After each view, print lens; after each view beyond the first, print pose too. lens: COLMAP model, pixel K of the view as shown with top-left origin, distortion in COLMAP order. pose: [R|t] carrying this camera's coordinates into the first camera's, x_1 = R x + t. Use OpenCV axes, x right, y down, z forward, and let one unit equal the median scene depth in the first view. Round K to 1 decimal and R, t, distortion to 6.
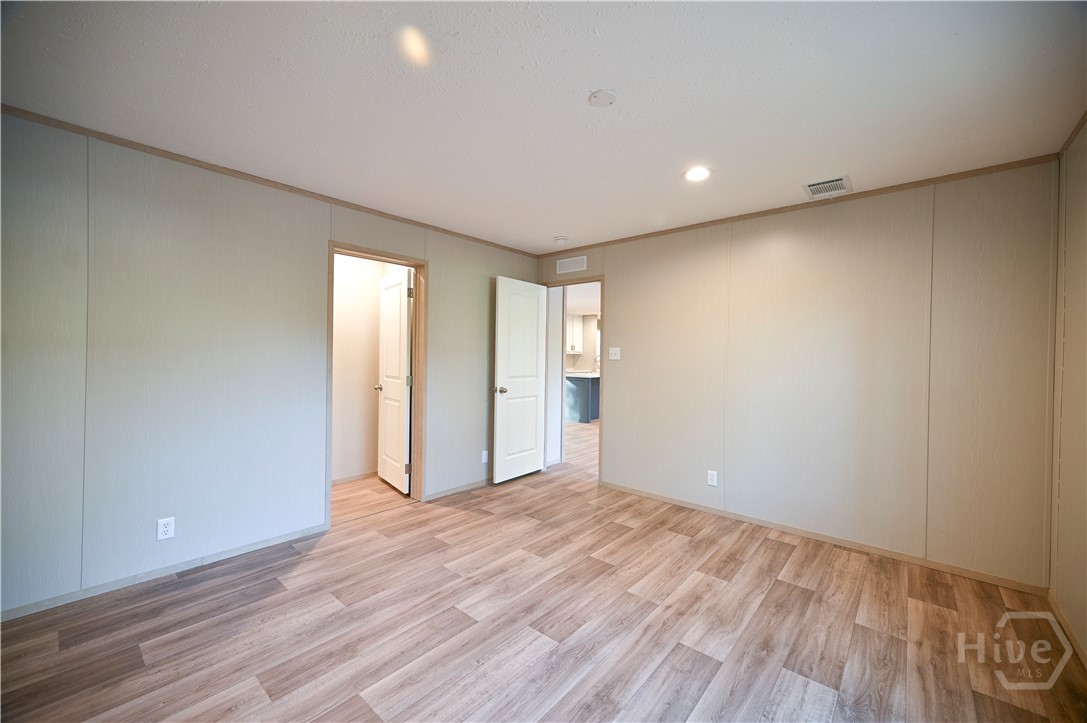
lens RADIAL K [[433.5, 0, 544.7], [0, 433.5, 352.0], [0, 0, 1]] dist [-0.000185, -0.000037]
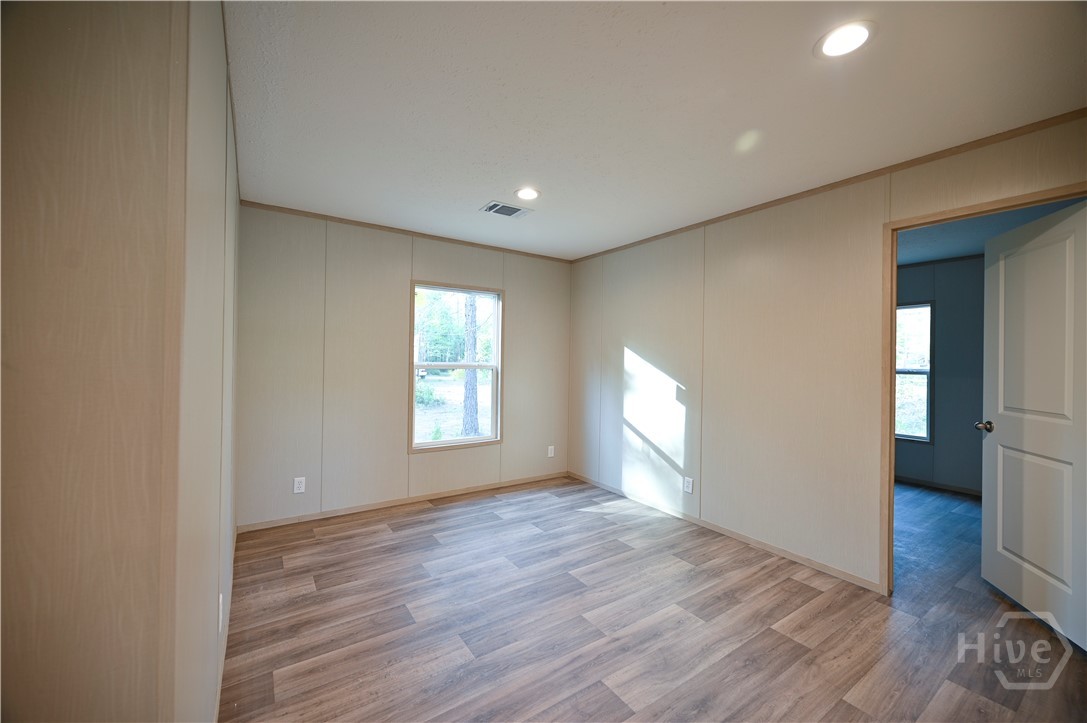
lens RADIAL K [[433.5, 0, 545.6], [0, 433.5, 356.6], [0, 0, 1]] dist [-0.000185, -0.000037]
pose [[0.966613, -0.002705, -0.256225, 0.359622], [0.001238, 0.999982, -0.005886, 0.010388], [0.256236, 0.005372, 0.966599, 0.092714]]
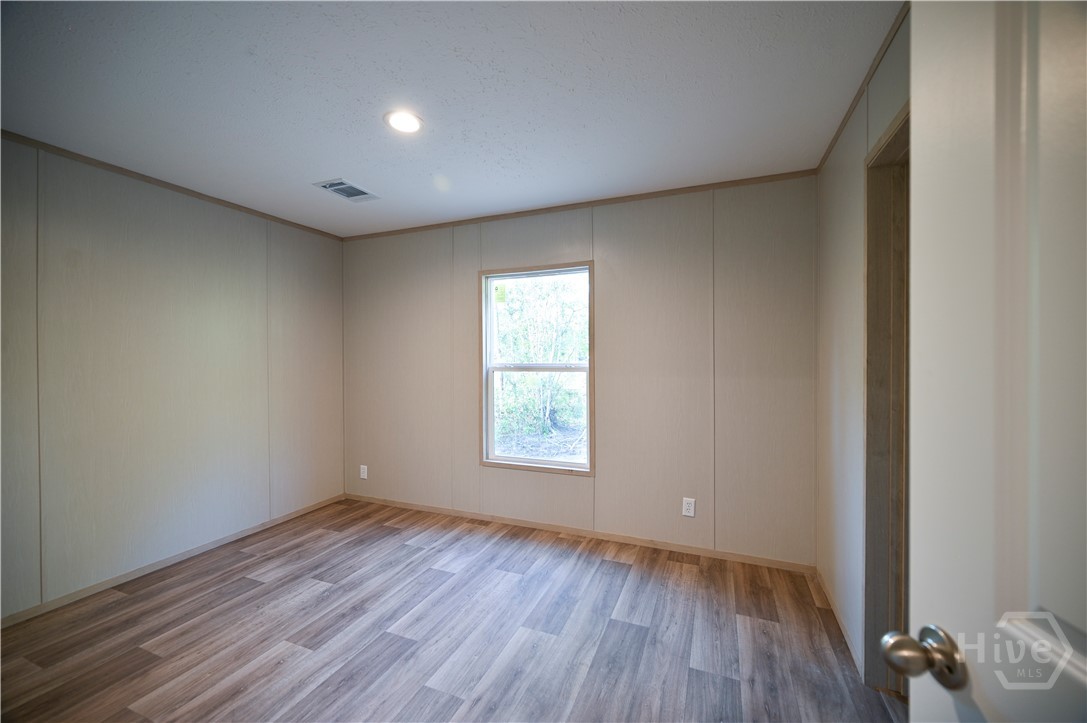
lens RADIAL K [[433.5, 0, 542.4], [0, 433.5, 357.5], [0, 0, 1]] dist [-0.000185, -0.000037]
pose [[0.950332, -0.020709, 0.310550, -0.274950], [0.017071, 0.999750, 0.014427, -0.023614], [-0.310771, -0.008409, 0.950448, -0.264774]]
